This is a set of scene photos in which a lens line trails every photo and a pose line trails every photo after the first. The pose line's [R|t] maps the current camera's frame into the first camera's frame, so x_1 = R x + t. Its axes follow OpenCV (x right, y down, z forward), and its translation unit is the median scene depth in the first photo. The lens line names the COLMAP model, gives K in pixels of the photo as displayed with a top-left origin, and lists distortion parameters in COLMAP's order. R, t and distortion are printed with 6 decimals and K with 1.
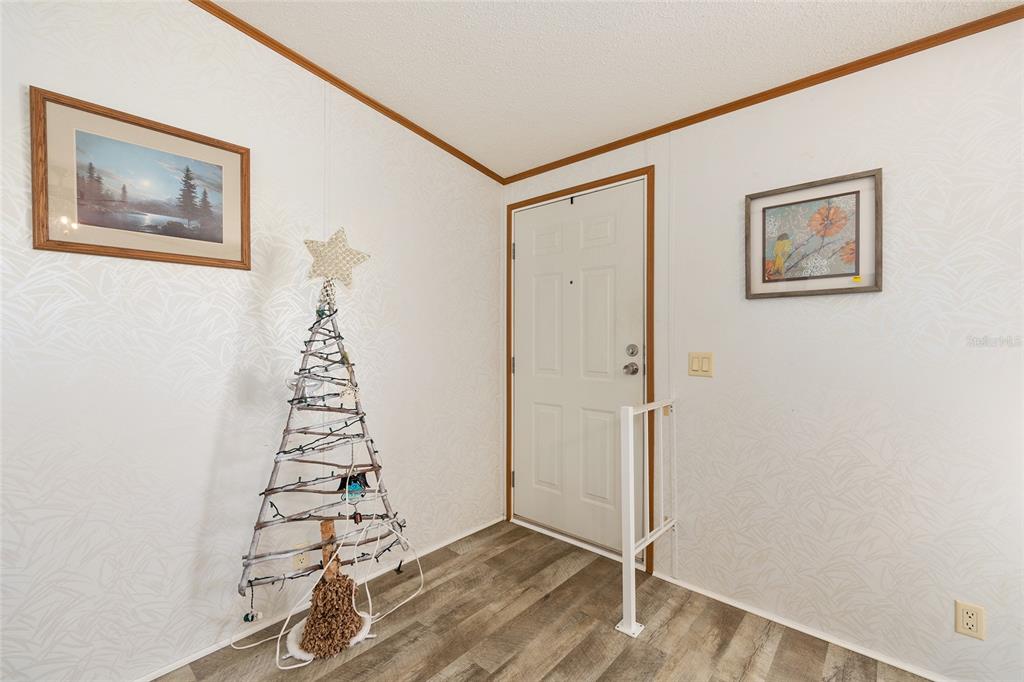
lens RADIAL K [[428.9, 0, 514.5], [0, 428.9, 344.2], [0, 0, 1]] dist [-0.000158, 0.001347]
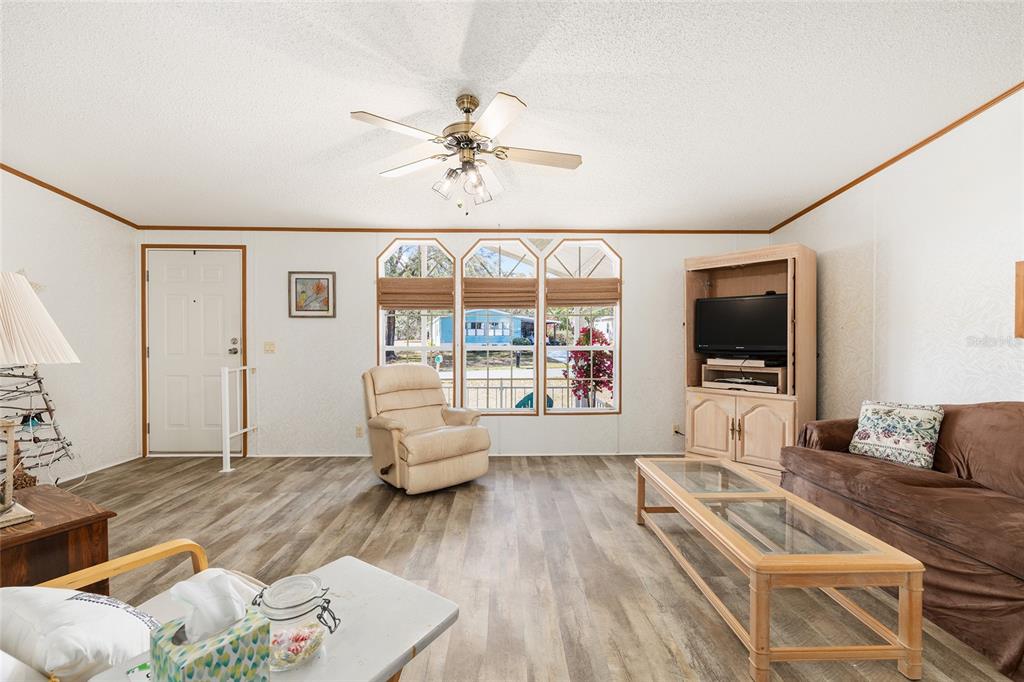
lens RADIAL K [[428.9, 0, 508.8], [0, 428.9, 342.5], [0, 0, 1]] dist [-0.000158, 0.001347]
pose [[0.739538, -0.006671, 0.673082, -0.124155], [0.002593, 0.999972, 0.007062, 0.012464], [-0.673110, -0.003477, 0.739534, -1.495387]]
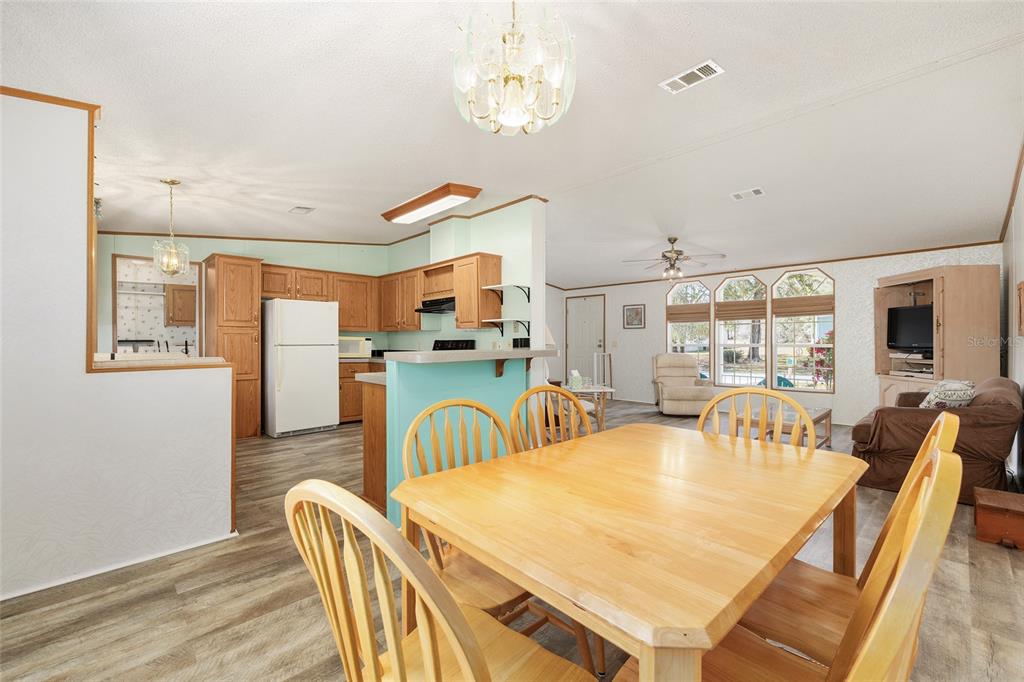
lens RADIAL K [[428.9, 0, 510.2], [0, 428.9, 343.5], [0, 0, 1]] dist [-0.000158, 0.001347]
pose [[0.996023, -0.001186, -0.089094, -0.231722], [0.001278, 0.999999, 0.000972, 0.039723], [0.089093, -0.001082, 0.996023, -3.638432]]
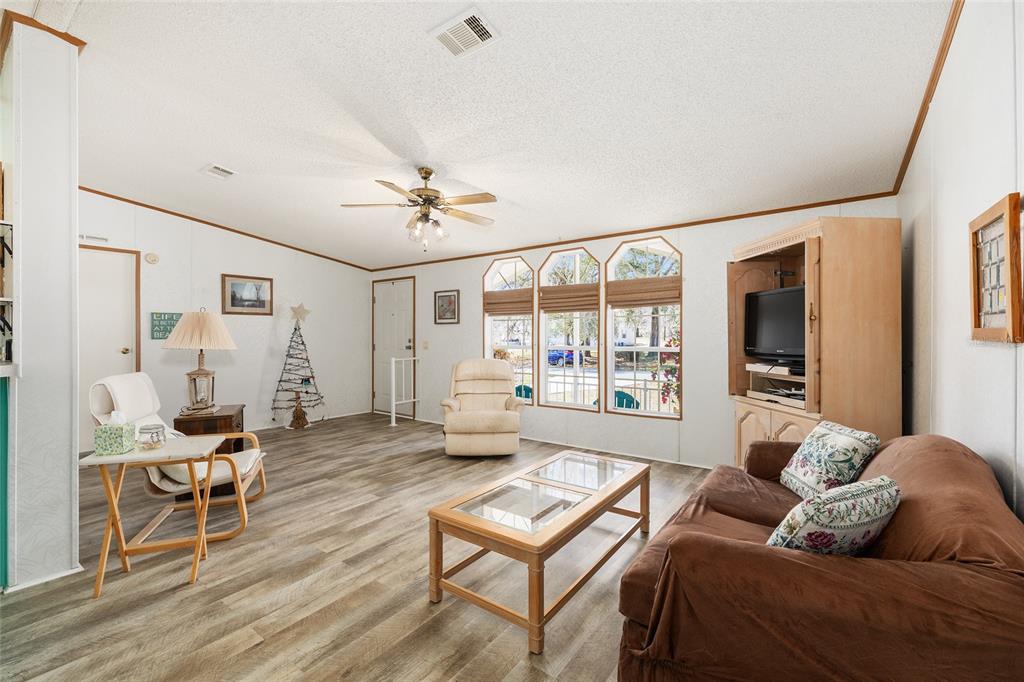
lens RADIAL K [[428.9, 0, 510.3], [0, 428.9, 338.8], [0, 0, 1]] dist [-0.000158, 0.001347]
pose [[0.996540, 0.000299, 0.083116, 0.874912], [-0.000111, 0.999997, -0.002268, 0.009929], [-0.083116, 0.002251, 0.996537, -2.304626]]
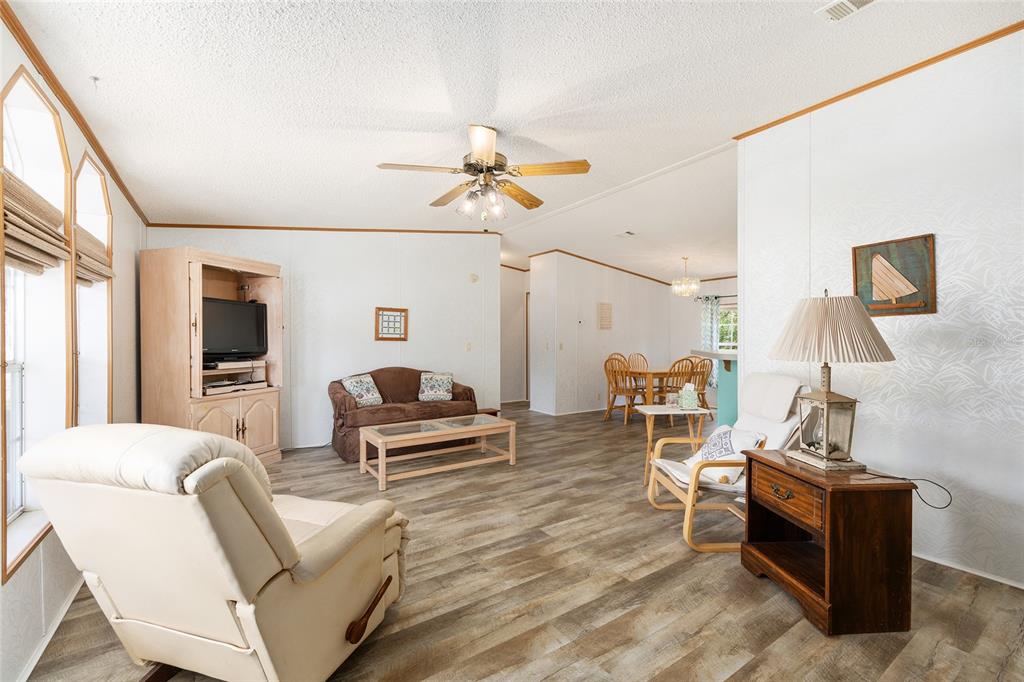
lens RADIAL K [[428.9, 0, 512.8], [0, 428.9, 339.4], [0, 0, 1]] dist [-0.000158, 0.001347]
pose [[-0.966509, 0.001177, 0.256631, 0.196208], [0.001981, 0.999994, 0.002873, -0.002462], [-0.256626, 0.003285, -0.966505, 0.965694]]
